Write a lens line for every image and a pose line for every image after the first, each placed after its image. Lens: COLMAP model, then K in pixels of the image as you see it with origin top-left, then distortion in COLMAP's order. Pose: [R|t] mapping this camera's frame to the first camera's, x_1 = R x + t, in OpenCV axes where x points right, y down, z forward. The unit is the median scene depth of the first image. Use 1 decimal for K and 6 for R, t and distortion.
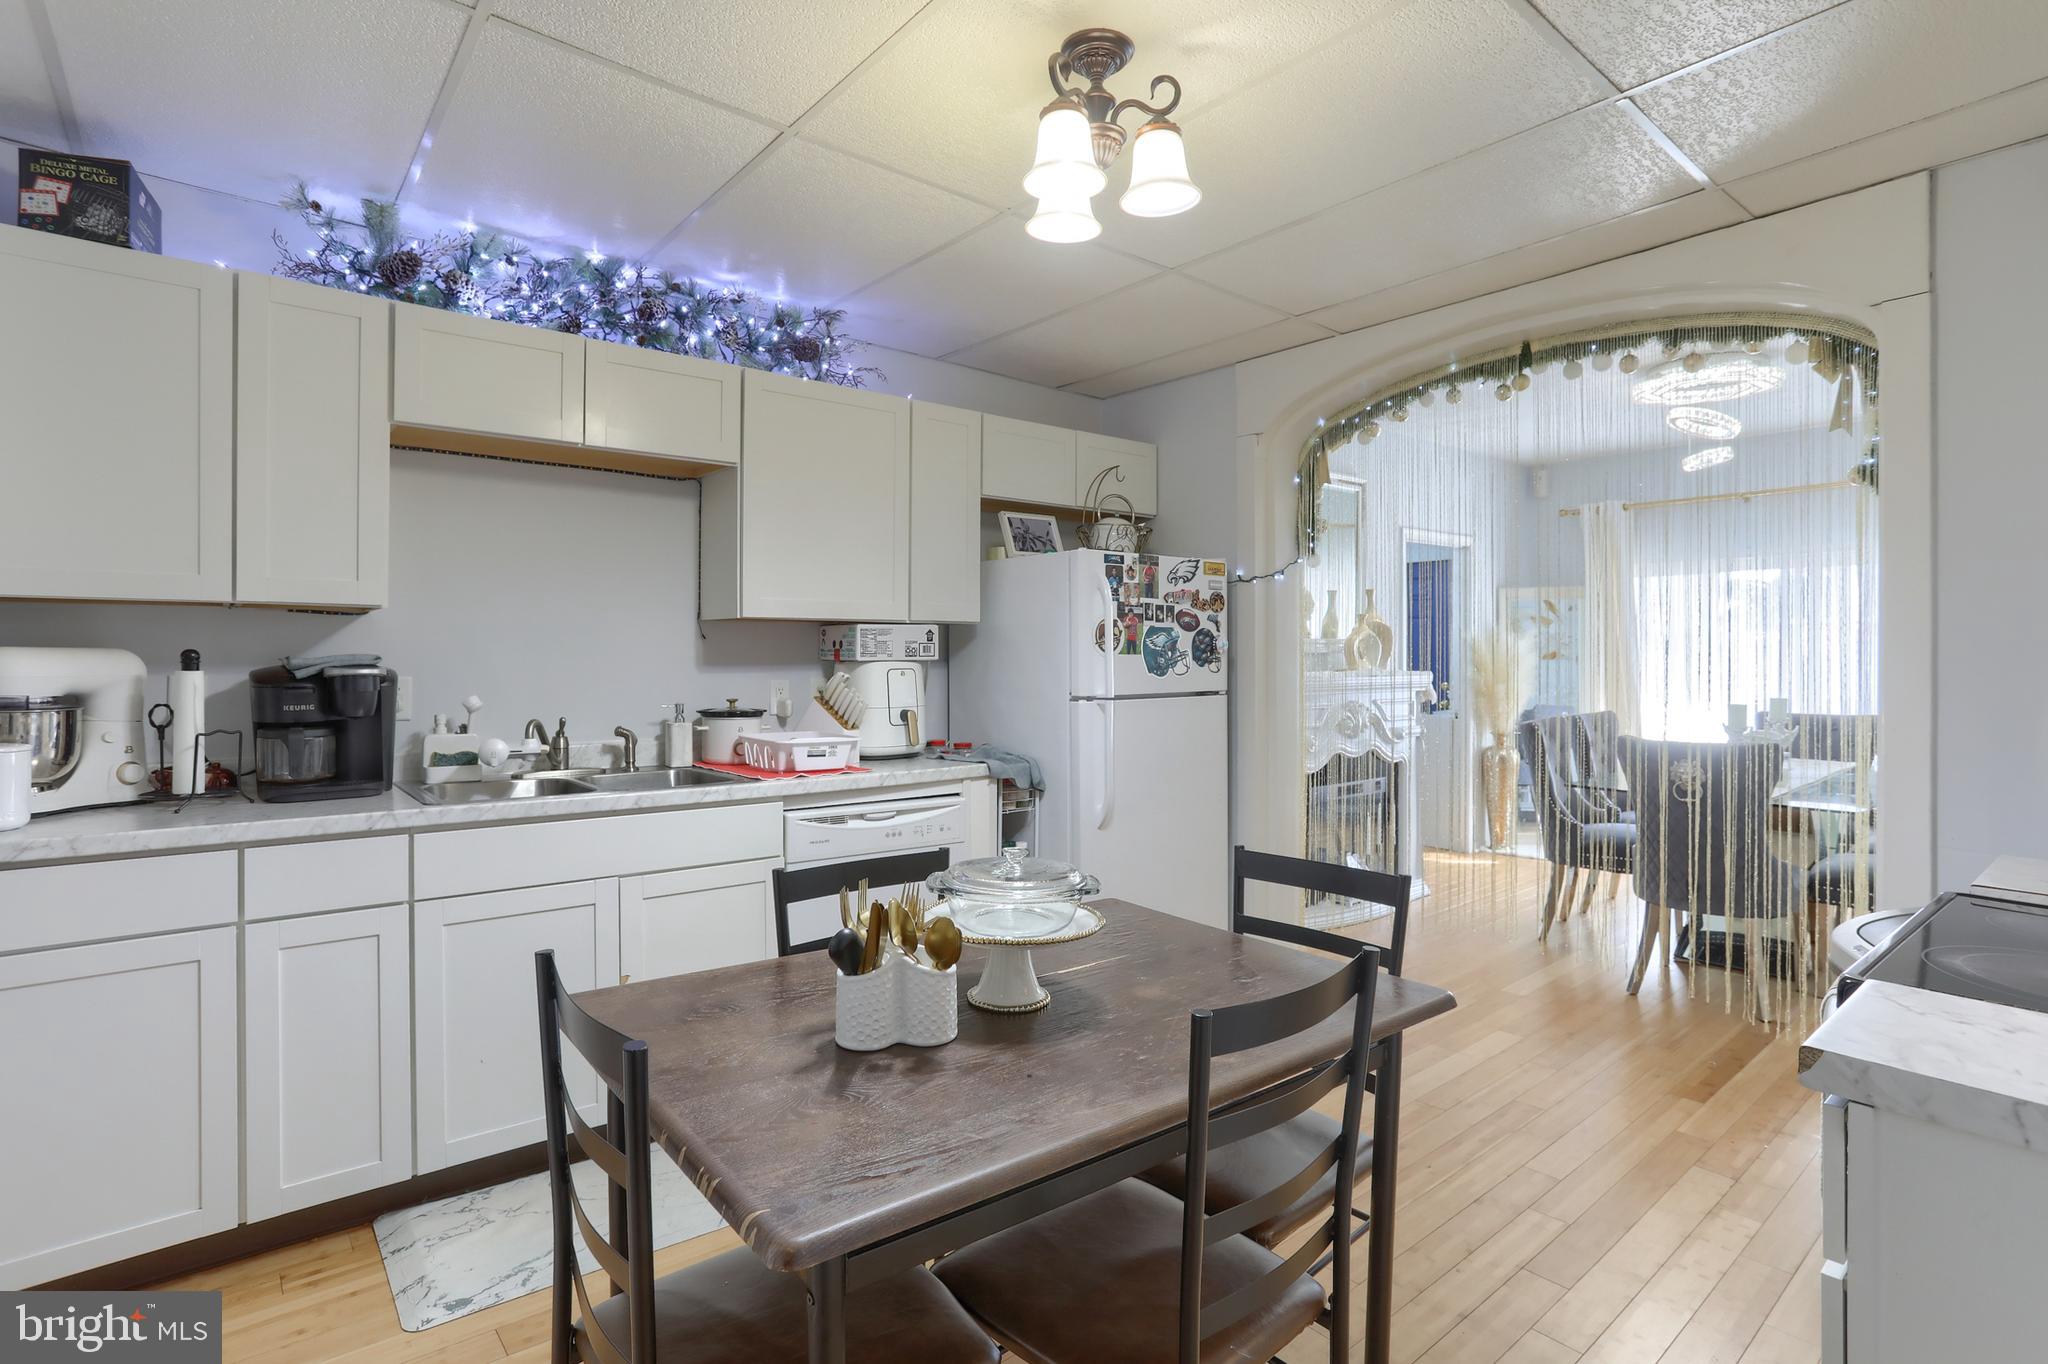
lens RADIAL K [[1034.9, 0, 1029.9], [0, 1034.9, 653.1], [0, 0, 1]] dist [-0.037461, 0.000410]
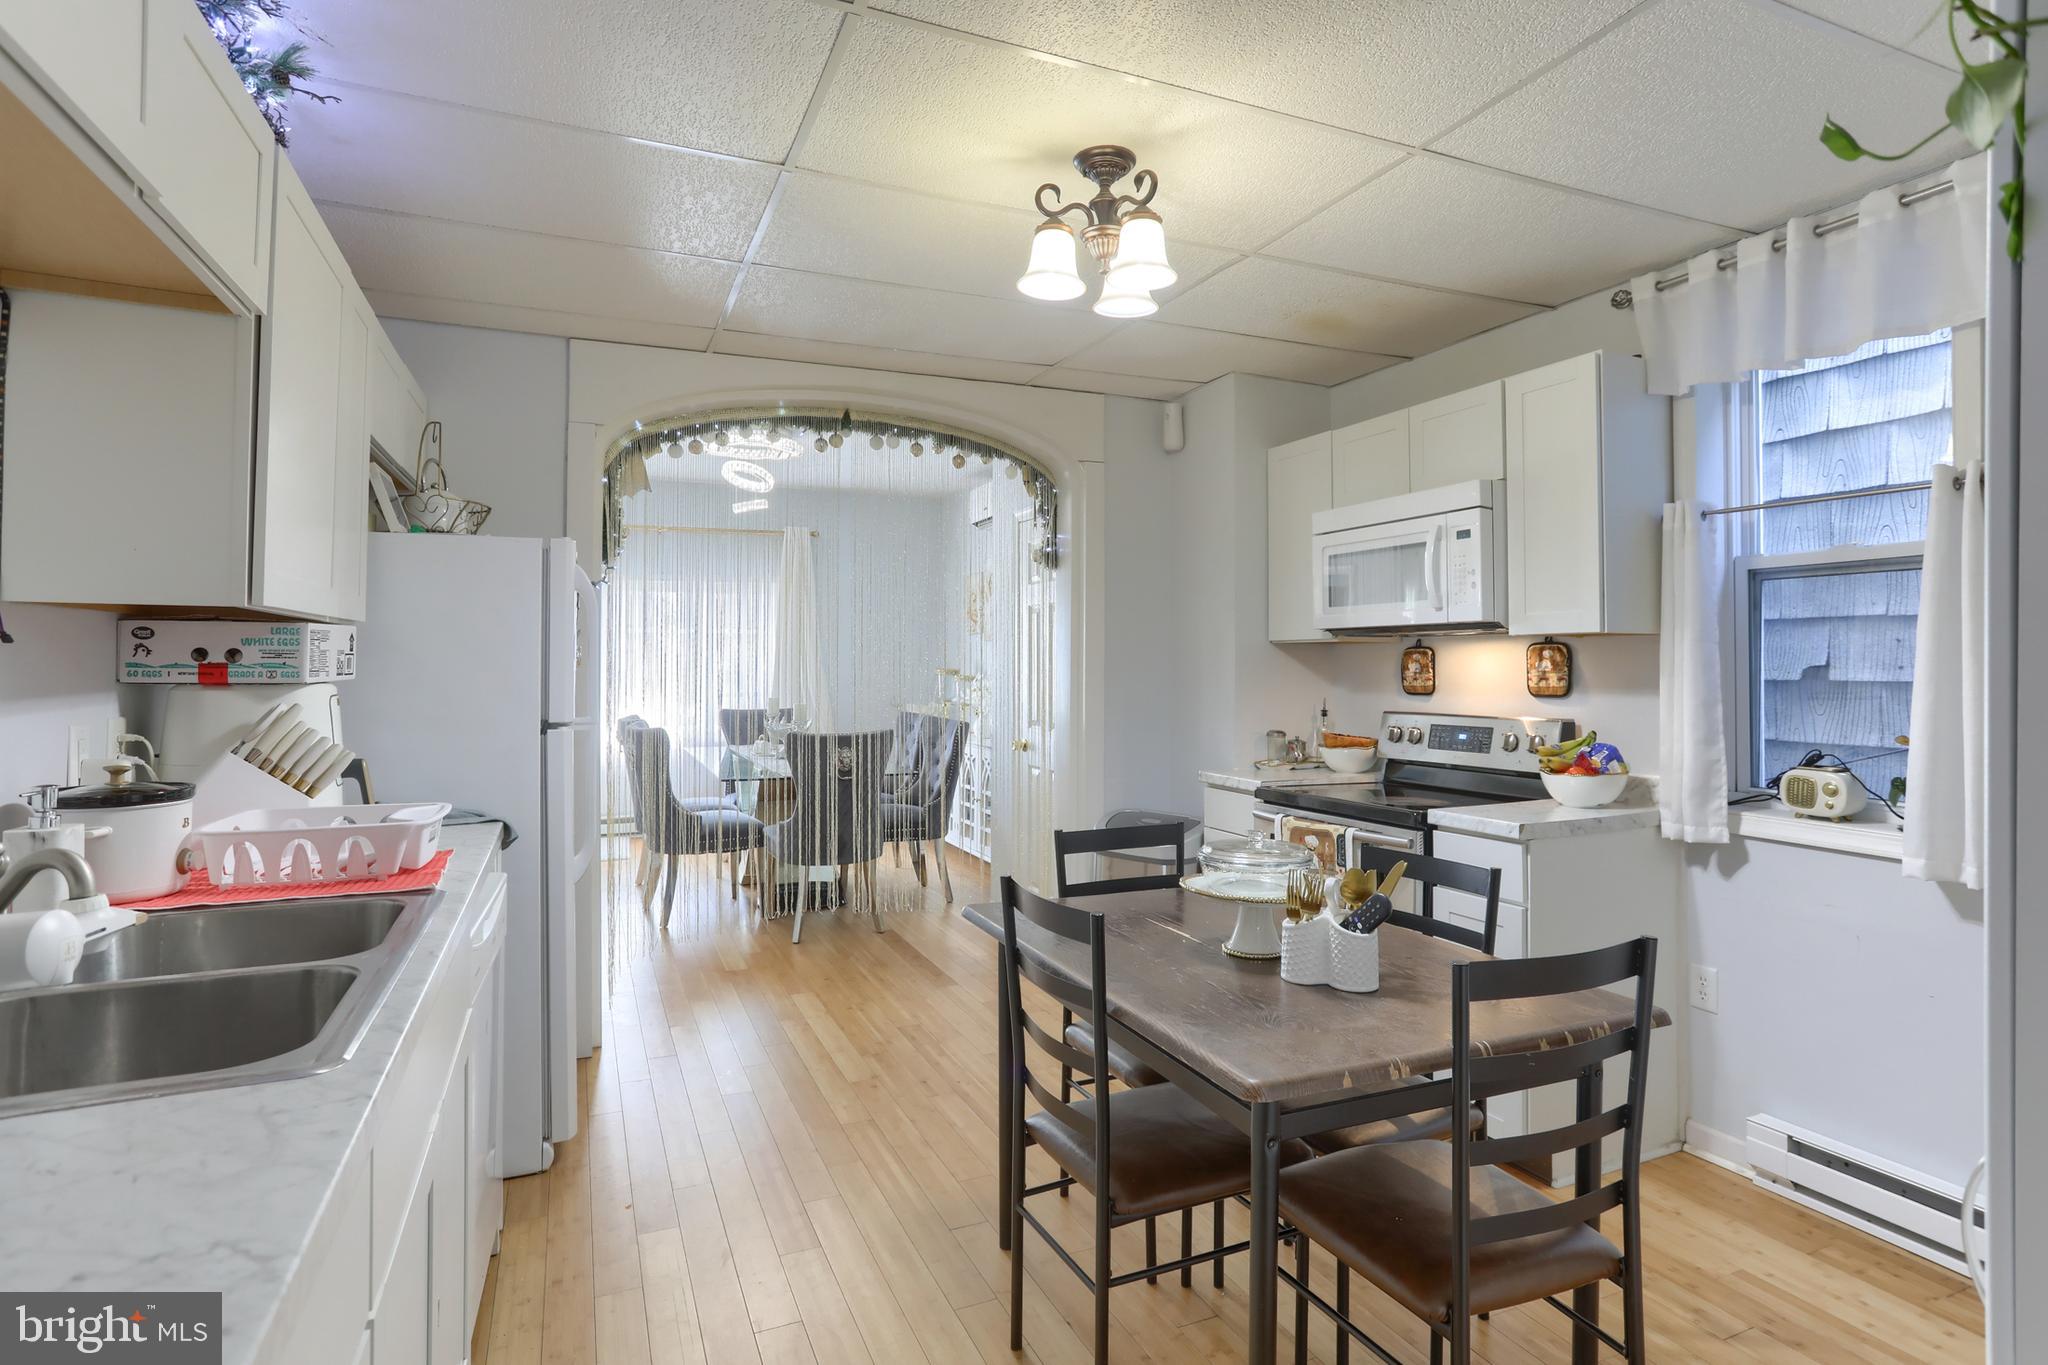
lens RADIAL K [[1034.9, 0, 1029.9], [0, 1034.9, 653.6], [0, 0, 1]] dist [-0.037461, 0.000410]
pose [[0.292139, 0.007178, 0.956349, -0.599569], [-0.005395, 0.999968, -0.005857, -0.008557], [-0.956361, -0.003449, 0.292169, 0.418855]]
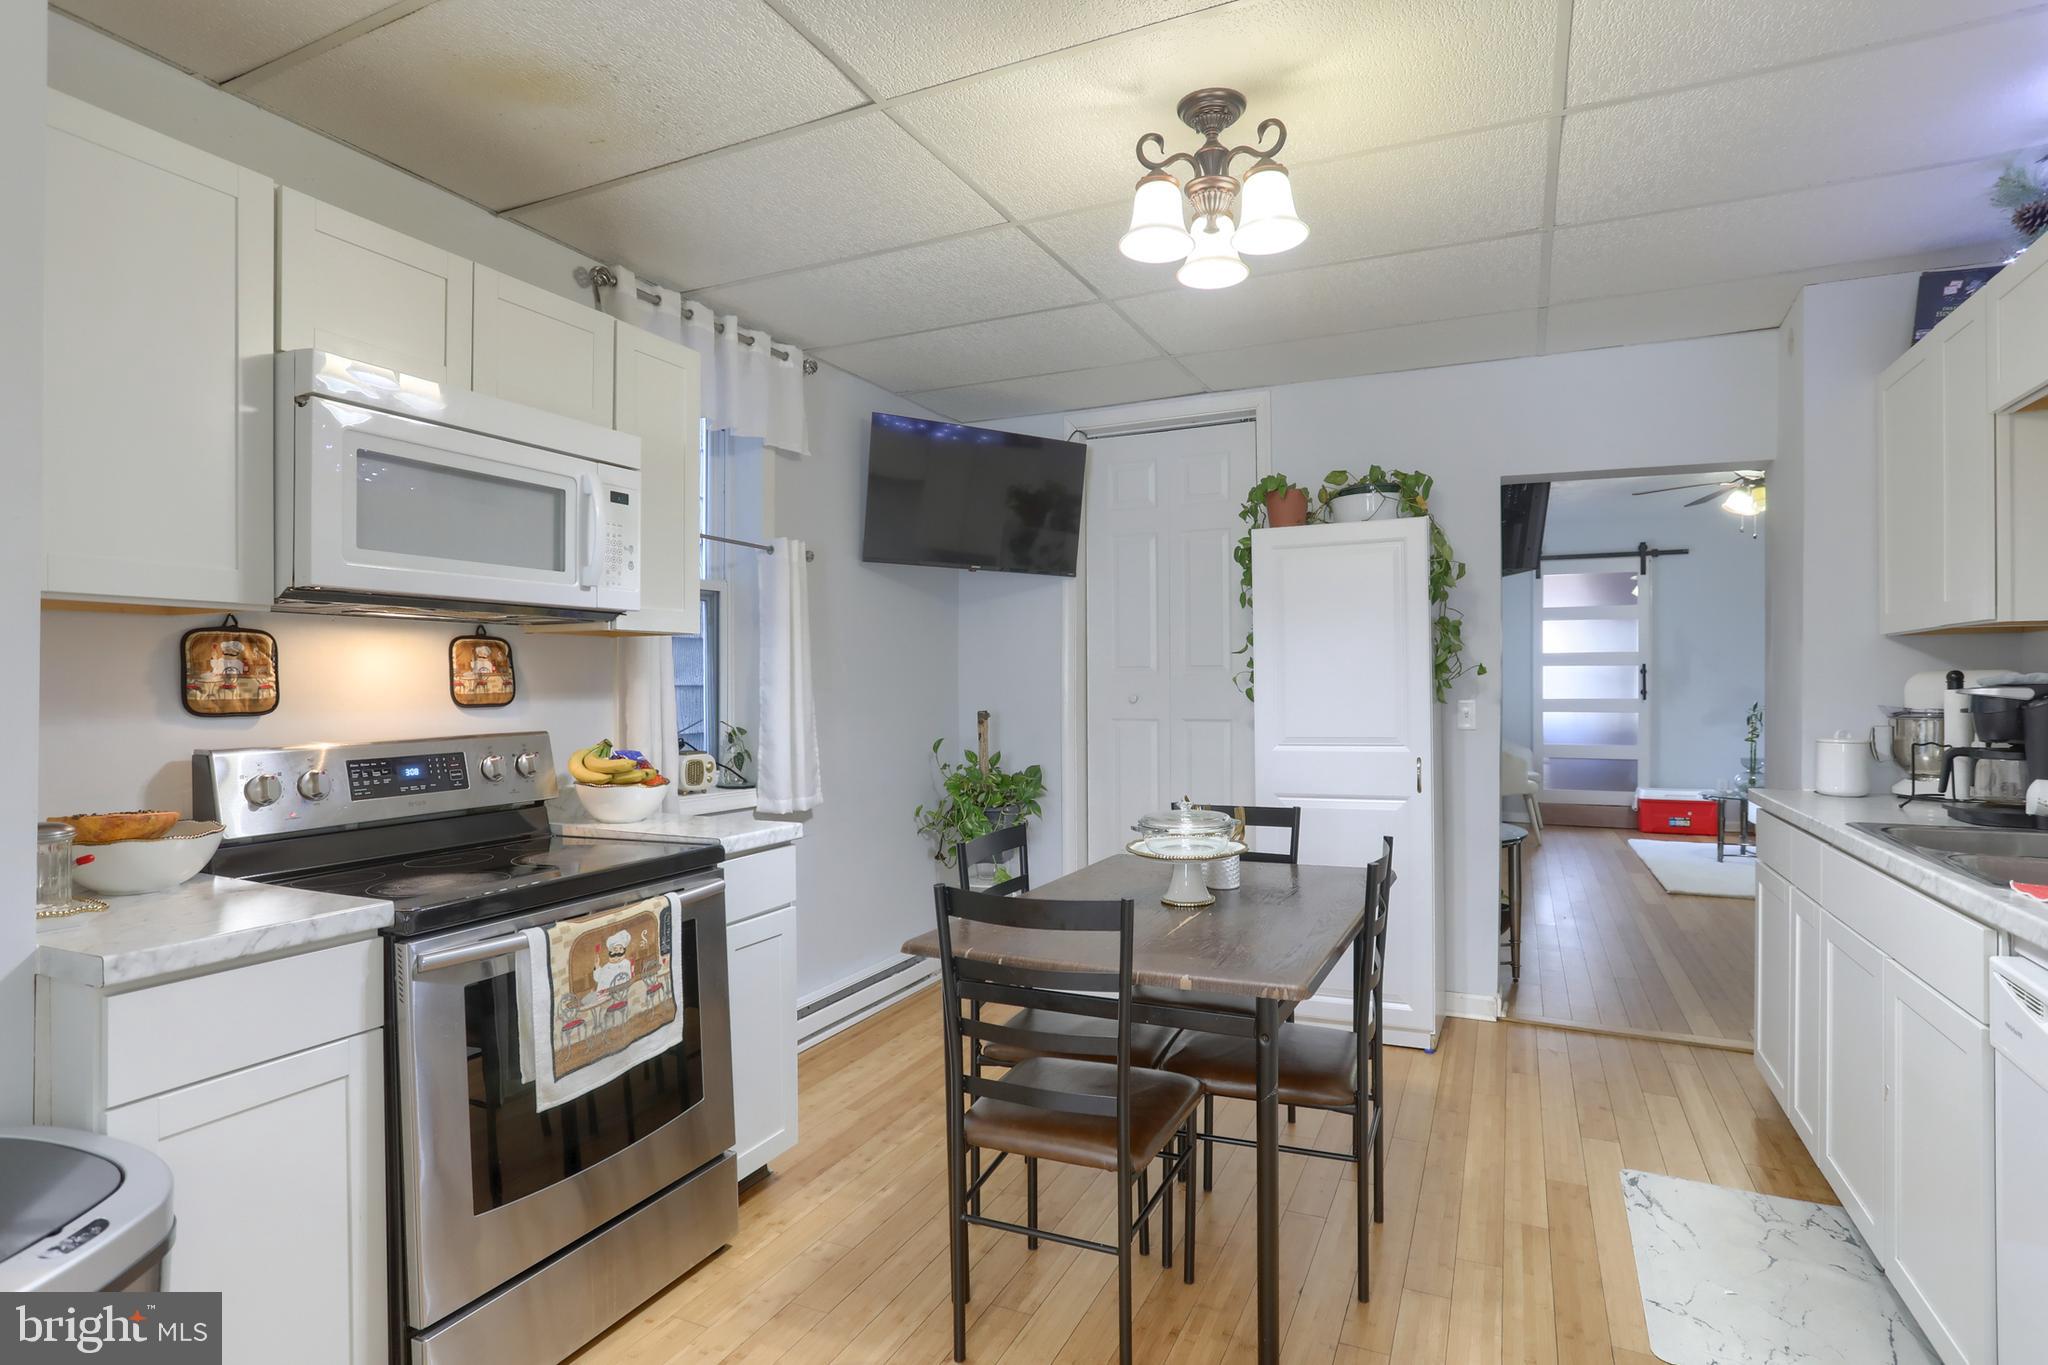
lens RADIAL K [[1030.9, 0, 1052.8], [0, 1030.9, 686.9], [0, 0, 1]] dist [-0.037658, 0.000962]
pose [[-0.906848, -0.001156, -0.421456, 0.370535], [0.000559, 0.999992, -0.003946, 0.011942], [0.421457, -0.003814, -0.906840, 1.065121]]
